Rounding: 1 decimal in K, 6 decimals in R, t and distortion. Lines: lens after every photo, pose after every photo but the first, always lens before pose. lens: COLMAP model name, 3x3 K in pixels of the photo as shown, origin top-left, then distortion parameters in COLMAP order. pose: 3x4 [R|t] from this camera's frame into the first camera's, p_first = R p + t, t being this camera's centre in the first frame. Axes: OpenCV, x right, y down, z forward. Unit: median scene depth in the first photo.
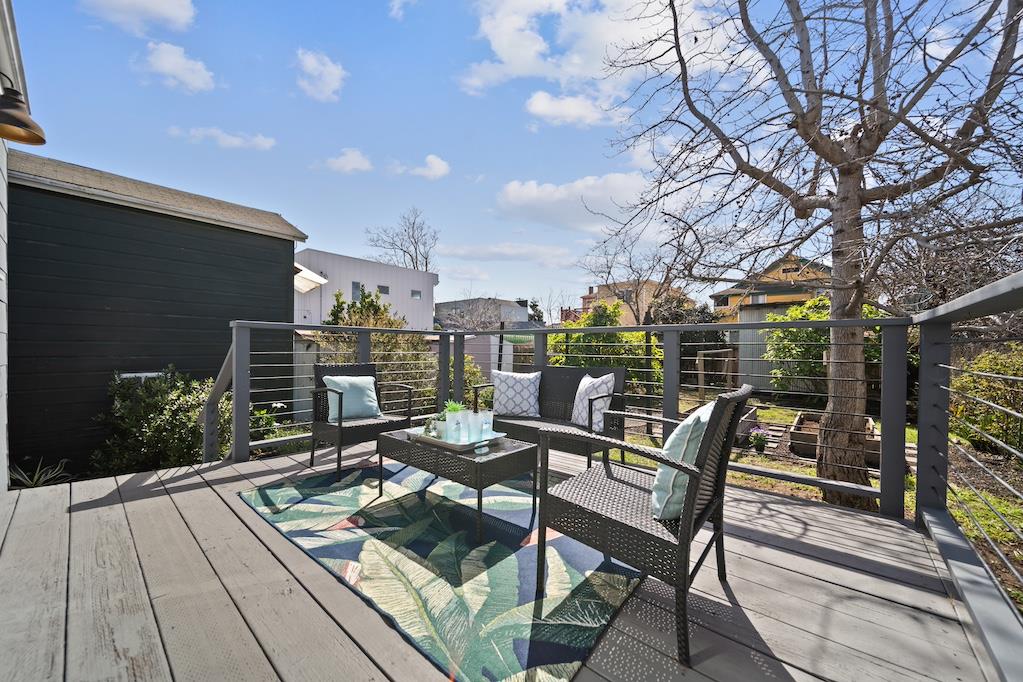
lens RADIAL K [[376.1, 0, 511.5], [0, 376.1, 341.0], [0, 0, 1]] dist [0.017487, -0.000138]
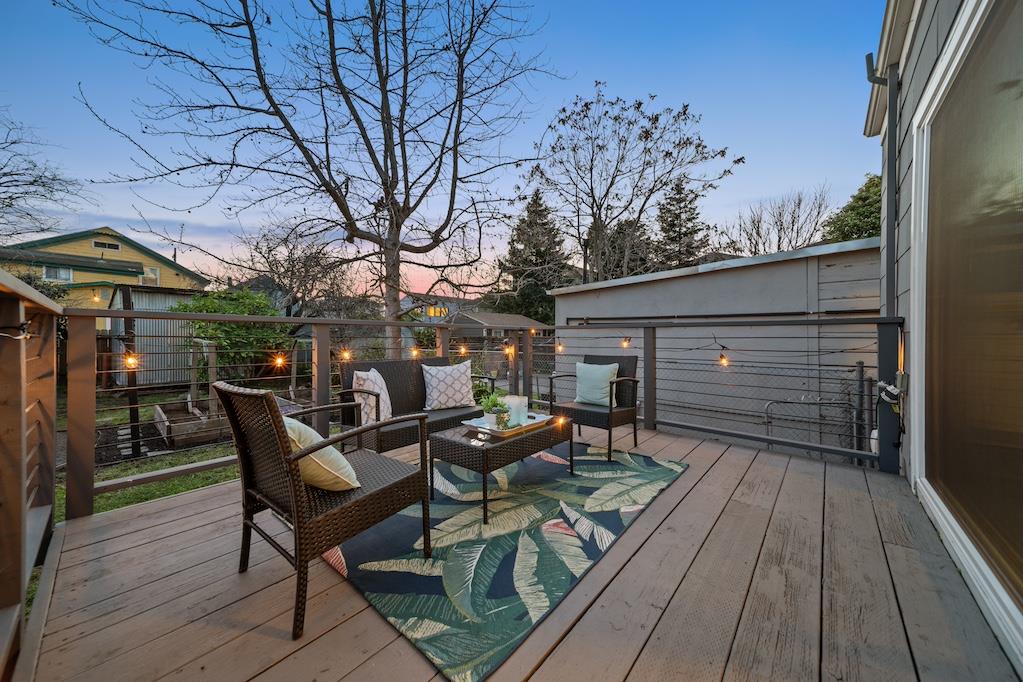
lens RADIAL K [[349.2, 0, 501.1], [0, 349.2, 338.7], [0, 0, 1]] dist [0.044573, -0.000055]
pose [[0.018559, -0.009112, 0.999786, -0.606104], [-0.018231, 0.999789, 0.009451, -0.000050], [-0.999662, -0.018403, 0.018389, 0.522406]]
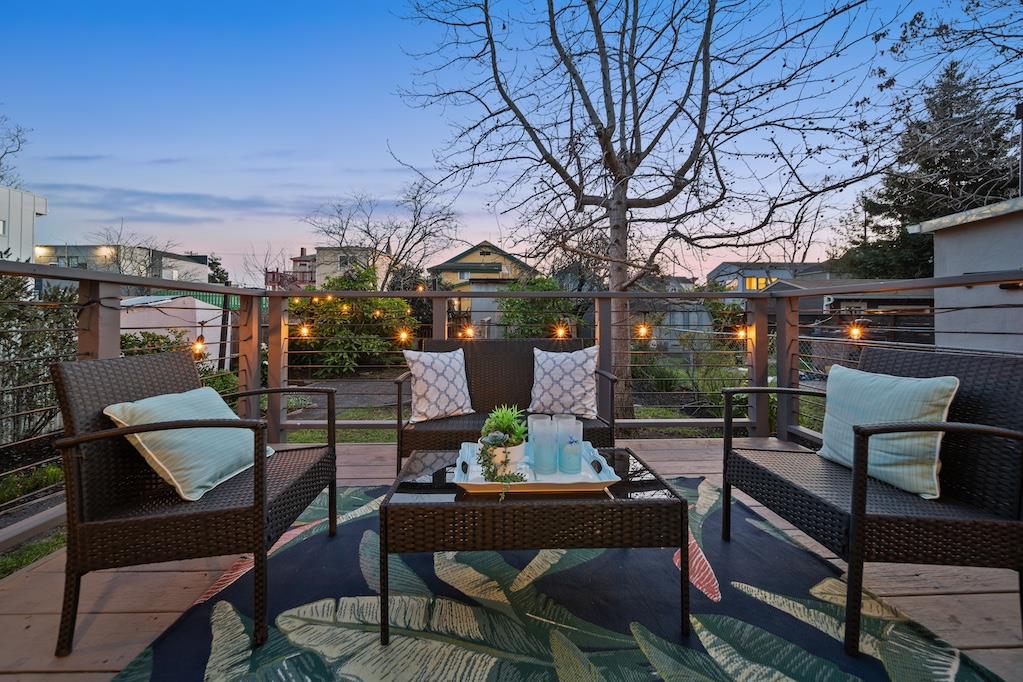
lens RADIAL K [[368.5, 0, 506.1], [0, 368.5, 316.1], [0, 0, 1]] dist [-0.000944, -0.000169]
pose [[0.734538, -0.004508, 0.678553, -0.292999], [-0.007307, 0.999867, 0.014552, 0.007522], [-0.678529, -0.015648, 0.734407, 0.319150]]
